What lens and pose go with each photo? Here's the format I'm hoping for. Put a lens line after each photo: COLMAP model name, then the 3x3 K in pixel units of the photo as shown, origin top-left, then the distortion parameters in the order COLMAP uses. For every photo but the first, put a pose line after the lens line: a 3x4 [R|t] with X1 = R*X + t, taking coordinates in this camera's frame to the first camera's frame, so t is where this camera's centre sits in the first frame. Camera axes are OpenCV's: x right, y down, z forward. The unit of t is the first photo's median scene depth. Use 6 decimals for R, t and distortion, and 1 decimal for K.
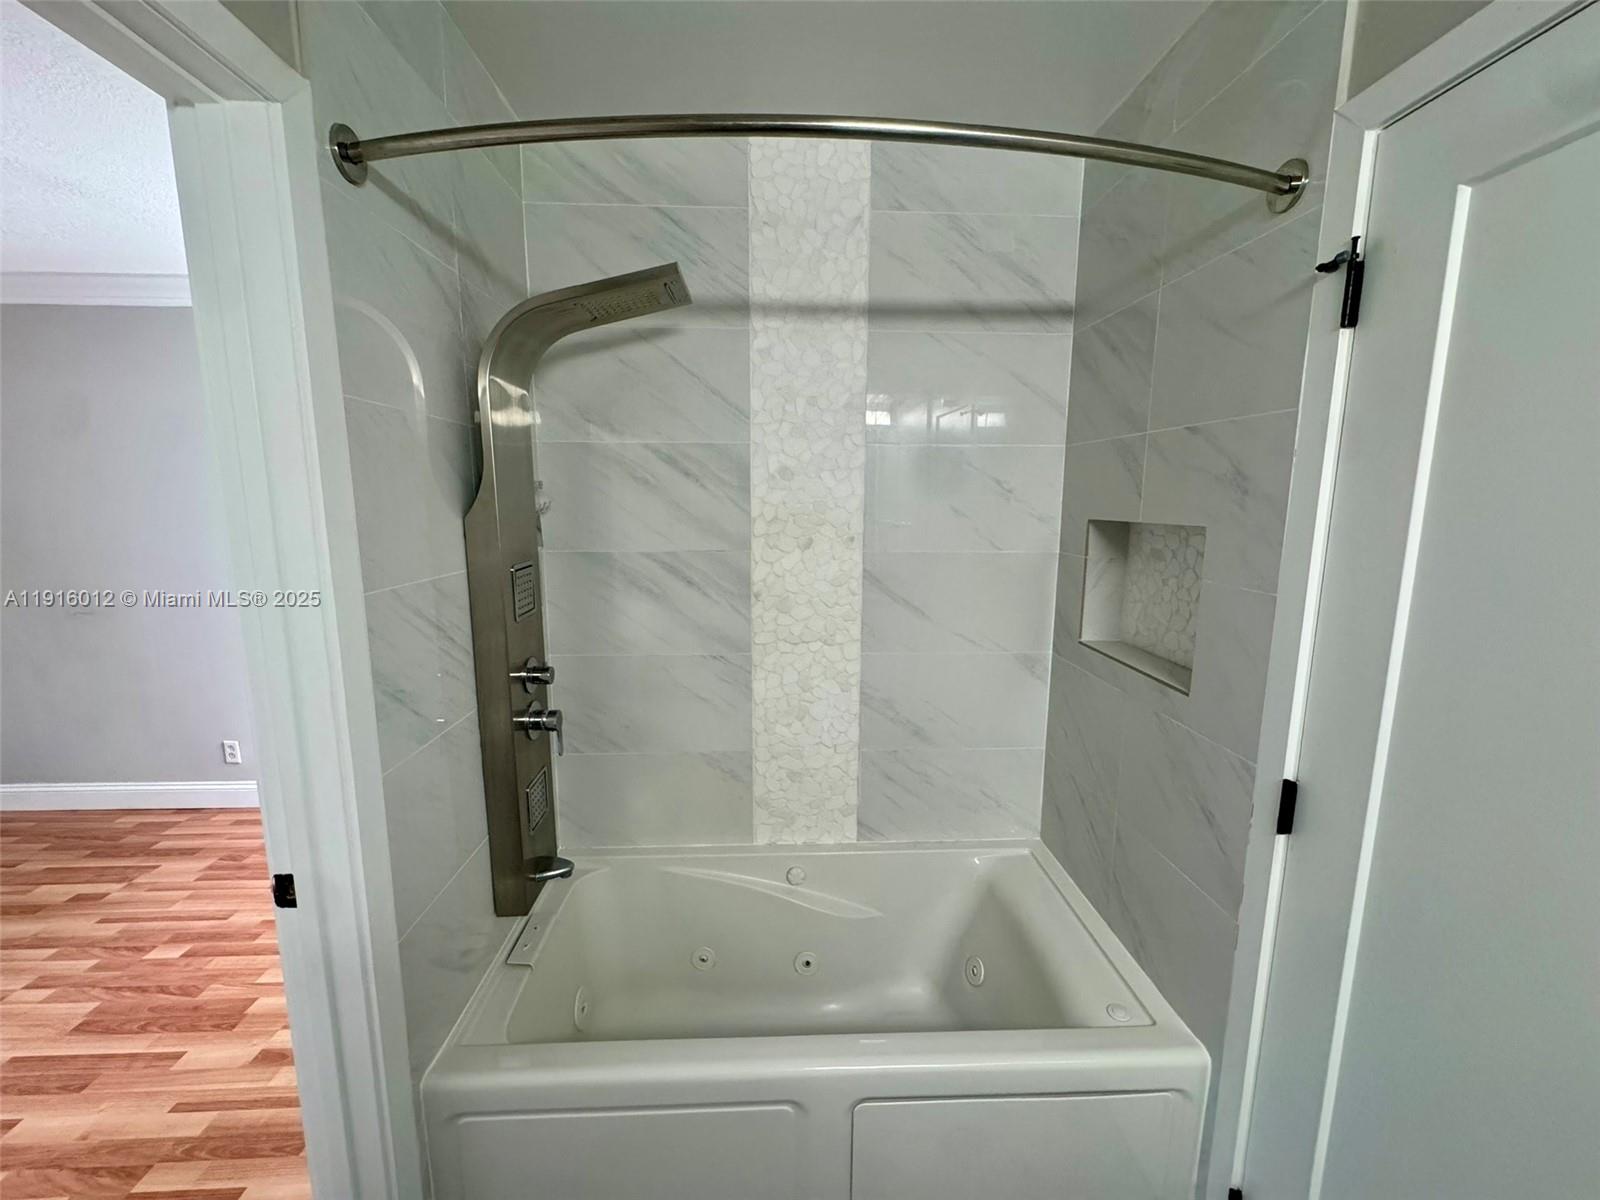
lens RADIAL K [[643.9, 0, 805.9], [0, 643.9, 602.1], [0, 0, 1]] dist [-0.008432, 0.001295]
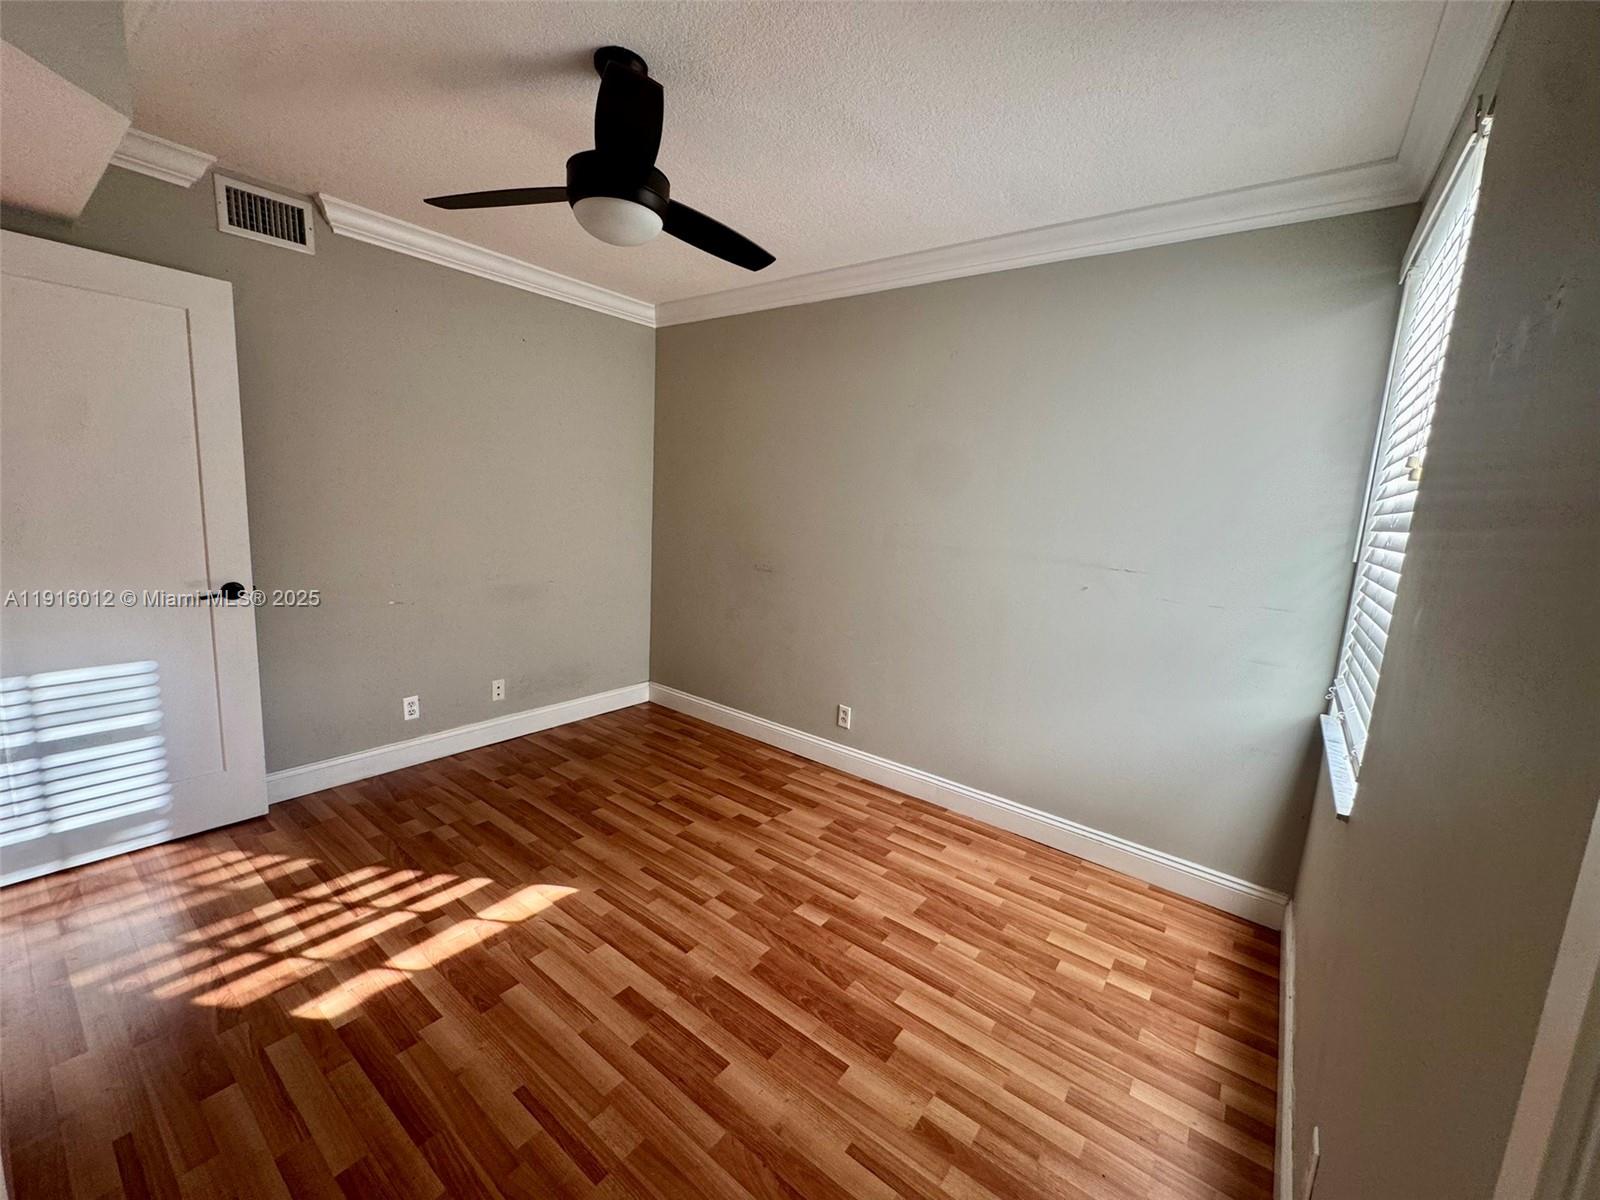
lens RADIAL K [[643.9, 0, 787.7], [0, 643.9, 593.9], [0, 0, 1]] dist [-0.008432, 0.001295]
pose [[0.751335, 0.133491, -0.646278, -0.433030], [-0.158163, 0.987210, 0.020038, 0.040286], [0.640687, 0.087162, 0.762839, 0.163911]]
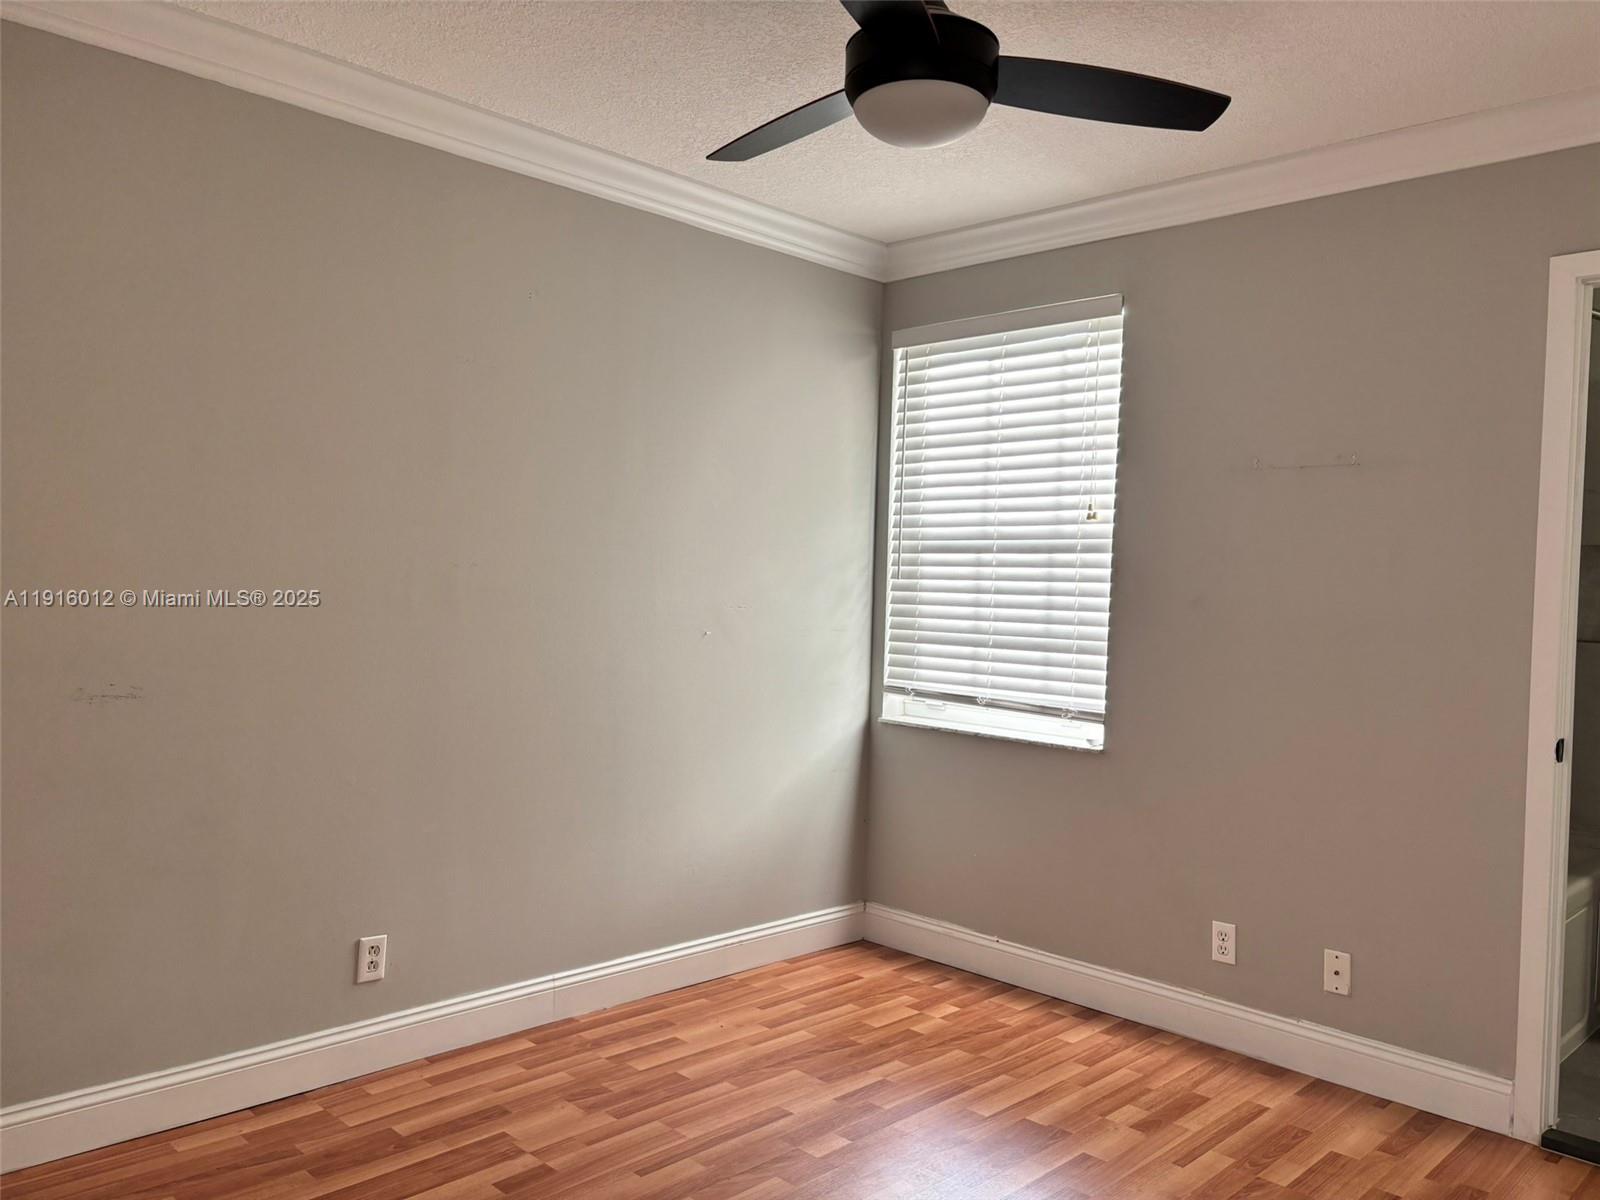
lens RADIAL K [[1209.8, 0, 841.0], [0, 1209.8, 598.9], [0, 0, 1]] dist [0.034669, -0.033133]
pose [[0.735278, 0.004535, 0.677750, -1.787270], [0.085653, 0.991339, -0.099557, 0.106677], [-0.672331, 0.131253, 0.728521, -0.010424]]
